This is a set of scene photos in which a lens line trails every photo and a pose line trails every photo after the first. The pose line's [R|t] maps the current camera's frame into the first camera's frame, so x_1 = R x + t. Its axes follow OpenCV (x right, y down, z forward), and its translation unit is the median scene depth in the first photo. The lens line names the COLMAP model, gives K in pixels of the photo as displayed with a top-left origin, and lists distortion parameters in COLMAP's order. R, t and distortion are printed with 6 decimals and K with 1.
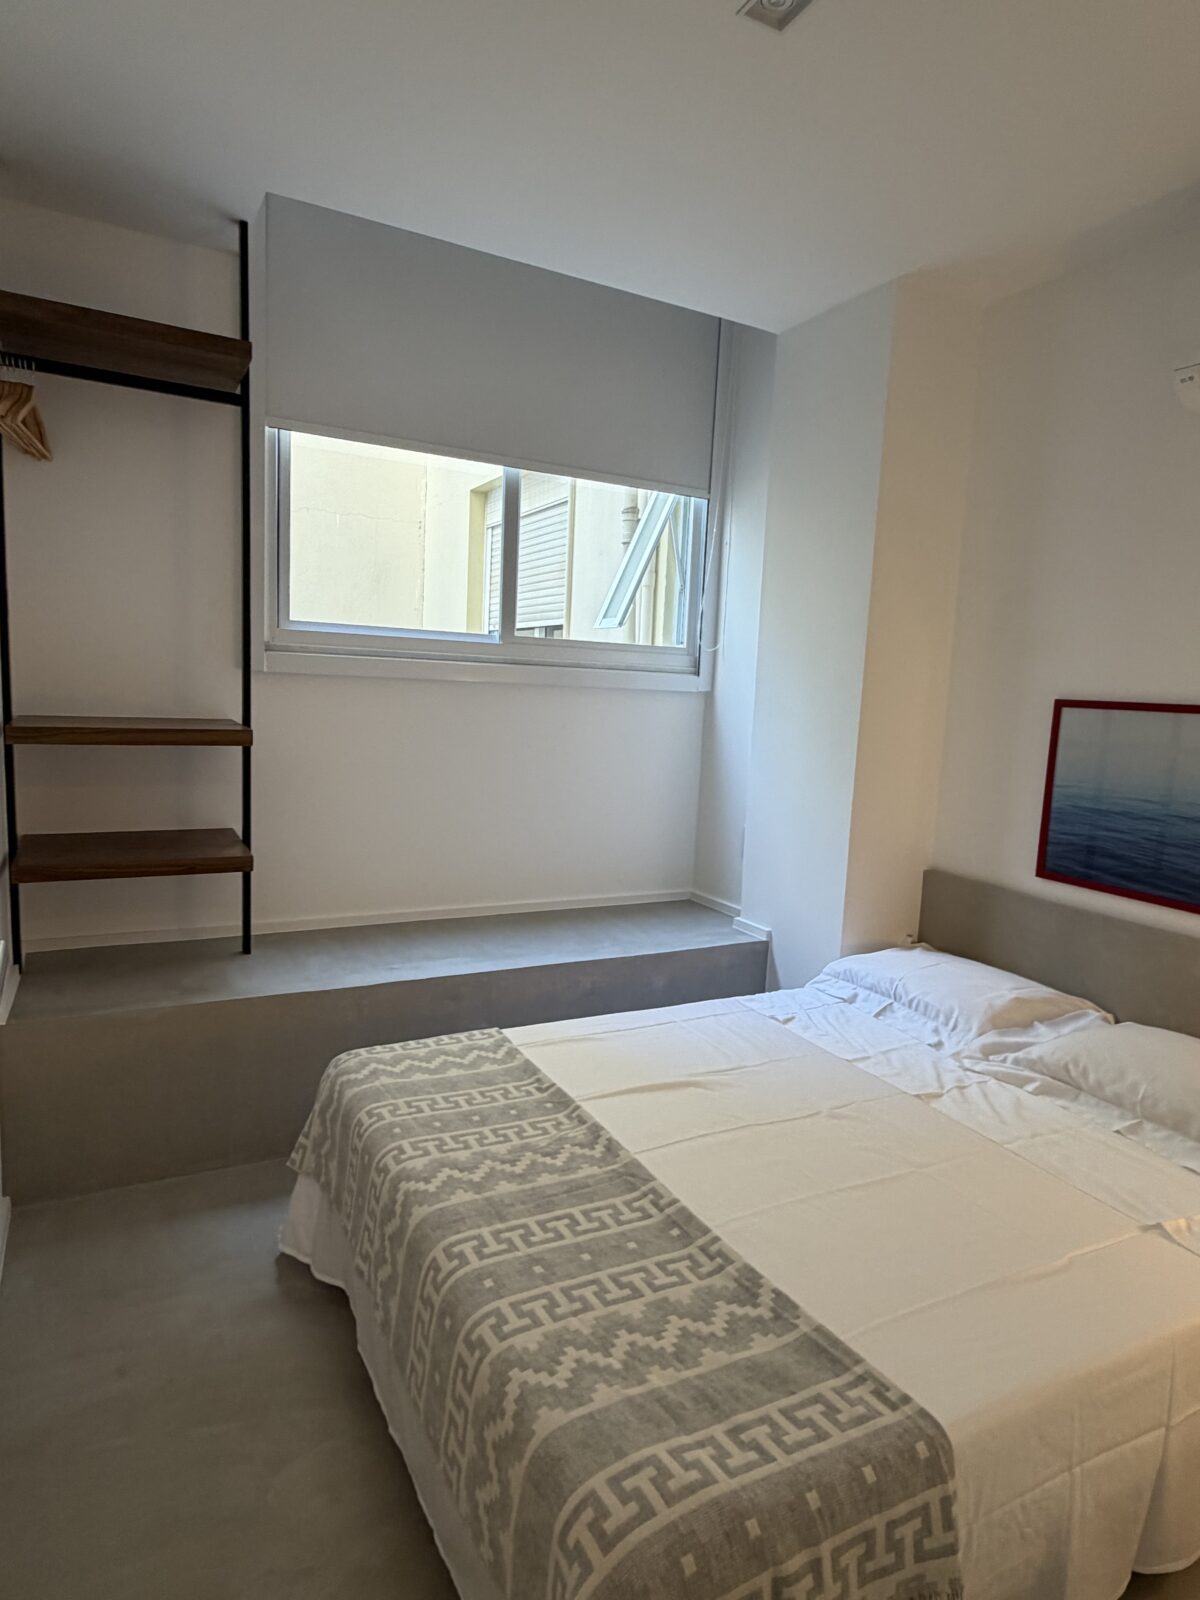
lens RADIAL K [[957.8, 0, 596.0], [0, 957.8, 805.8], [0, 0, 1]] dist [0.005421, 0.001222]
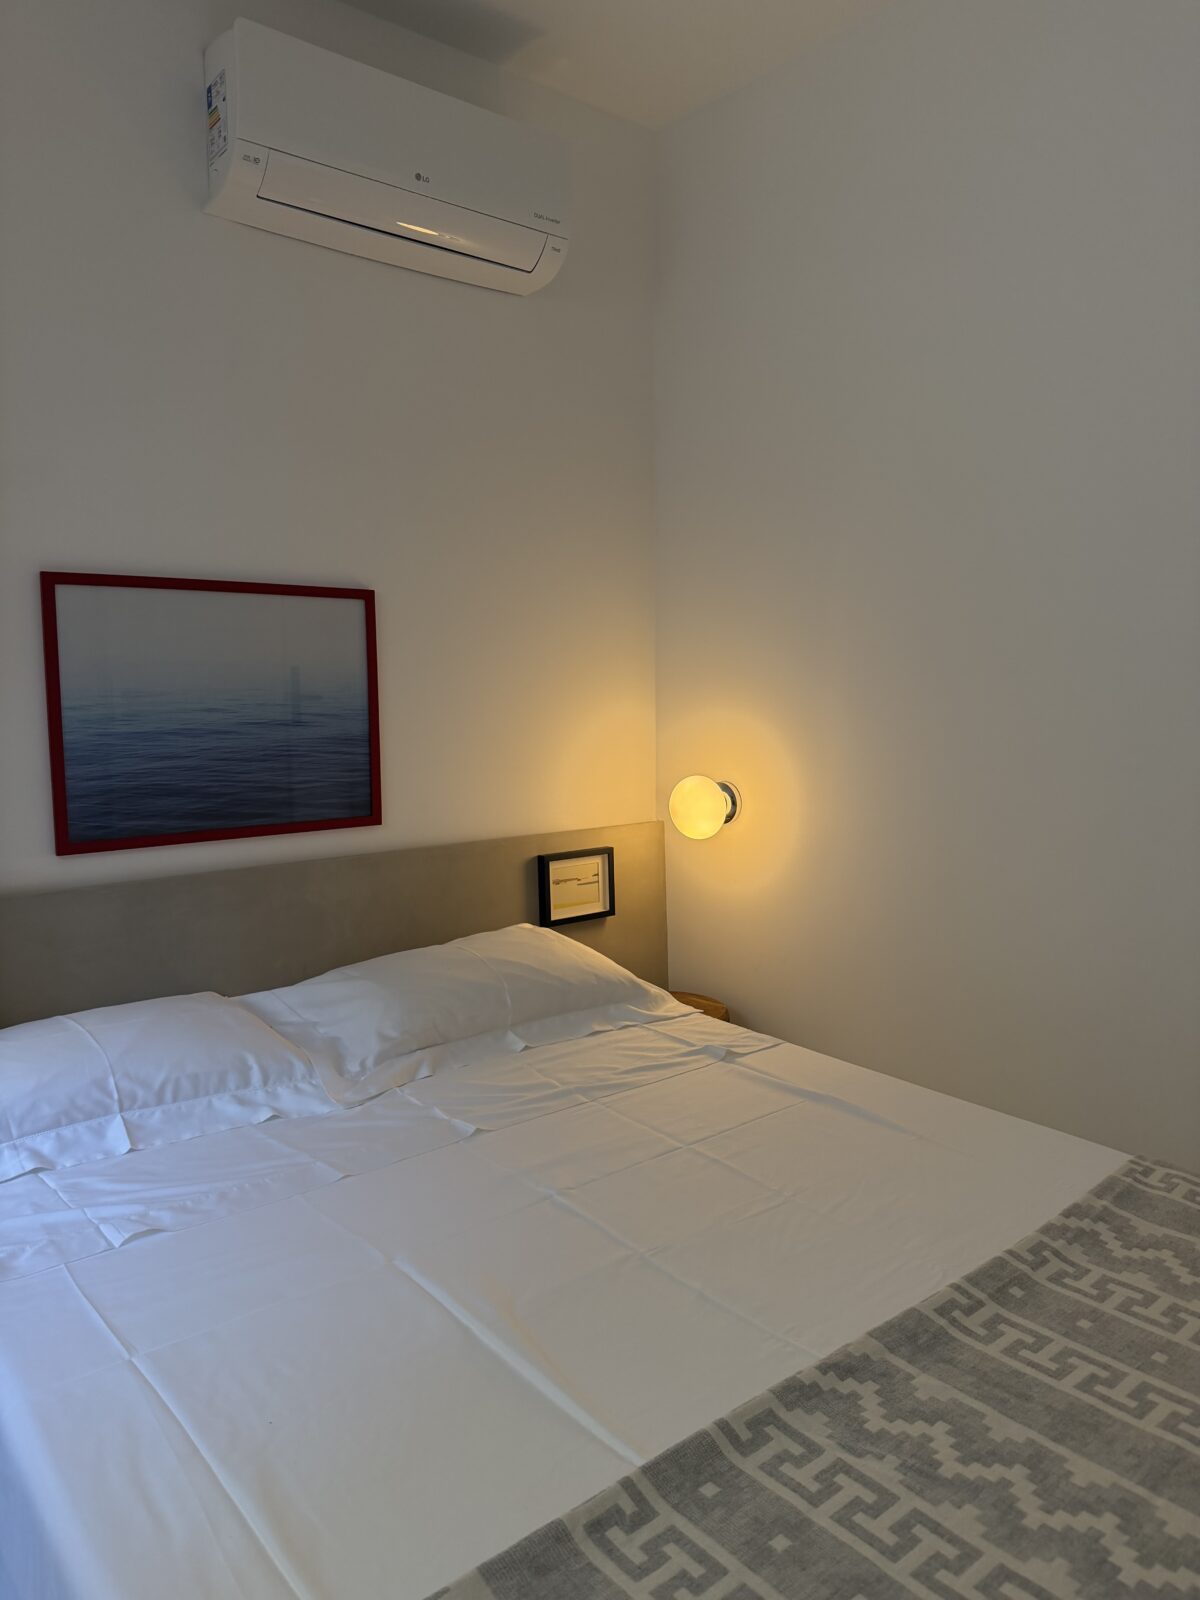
lens RADIAL K [[1127.8, 0, 600.0], [0, 1127.8, 800.0], [0, 0, 1]] dist [0.136740, -0.196487]
pose [[-0.229658, -0.143834, 0.962585, -0.520953], [0.121092, 0.977112, 0.174895, -0.076927], [-0.965709, 0.156728, -0.206985, 1.213487]]
